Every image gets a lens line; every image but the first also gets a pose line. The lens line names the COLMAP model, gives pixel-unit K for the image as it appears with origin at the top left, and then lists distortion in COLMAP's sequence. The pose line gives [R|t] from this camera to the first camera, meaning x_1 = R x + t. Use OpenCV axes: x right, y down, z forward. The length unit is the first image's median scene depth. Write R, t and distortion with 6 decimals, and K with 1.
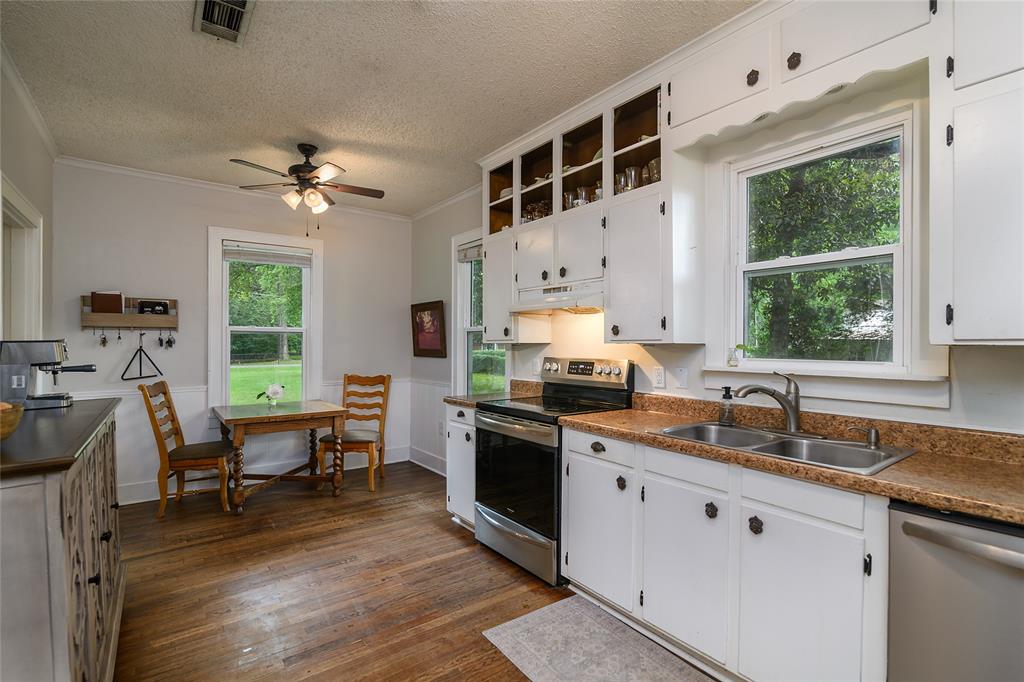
lens RADIAL K [[473.7, 0, 510.7], [0, 473.7, 350.0], [0, 0, 1]] dist [0.000677, 0.000282]
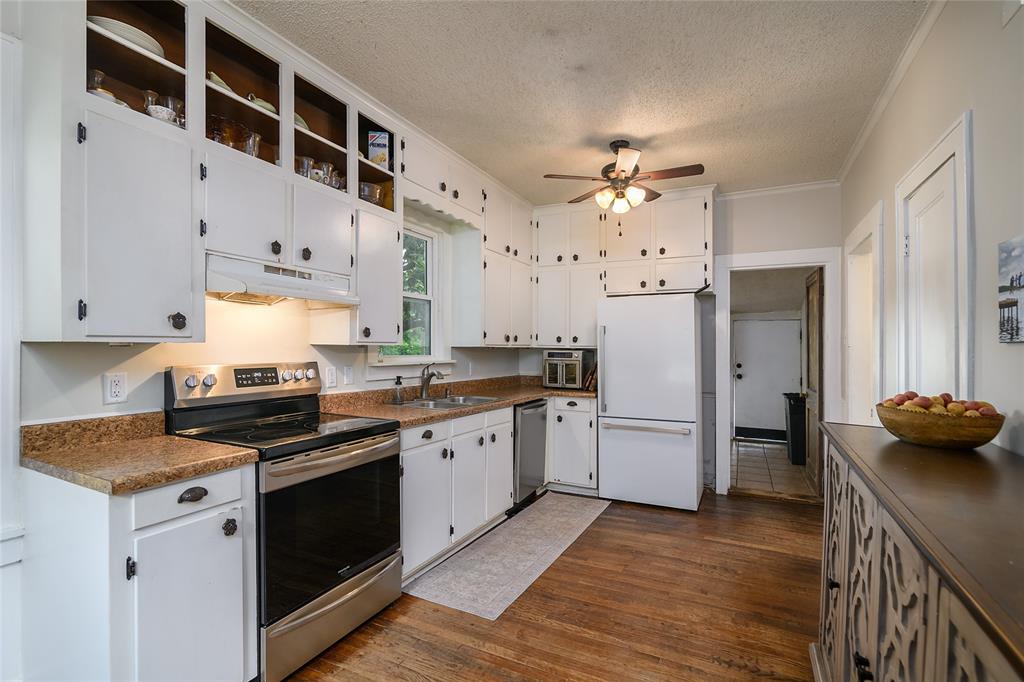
lens RADIAL K [[473.7, 0, 511.3], [0, 473.7, 340.9], [0, 0, 1]] dist [0.000677, 0.000282]
pose [[-0.444188, 0.003473, 0.895927, -0.860041], [-0.000462, 0.999991, -0.004105, -0.019138], [-0.895933, -0.002237, -0.444183, 1.202544]]
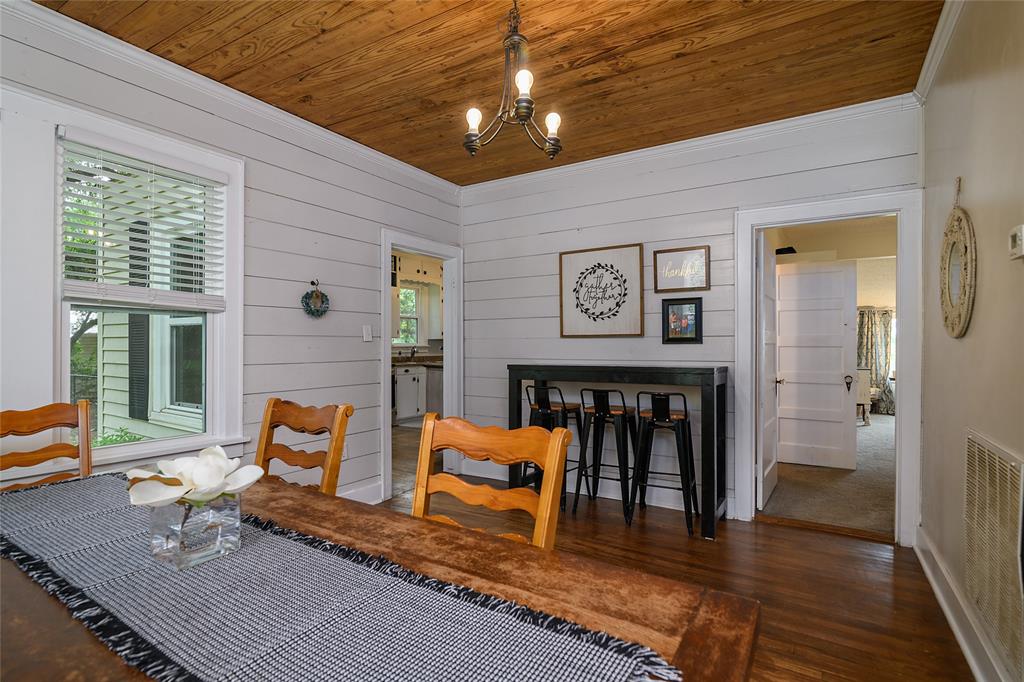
lens RADIAL K [[504.4, 0, 510.5], [0, 504.4, 341.0], [0, 0, 1]] dist [-0.007209, -0.000324]
pose [[-0.345877, 0.003535, 0.938273, -2.908016], [0.002859, 0.999992, -0.002714, 0.014472], [-0.938275, 0.001744, -0.345885, 1.366999]]
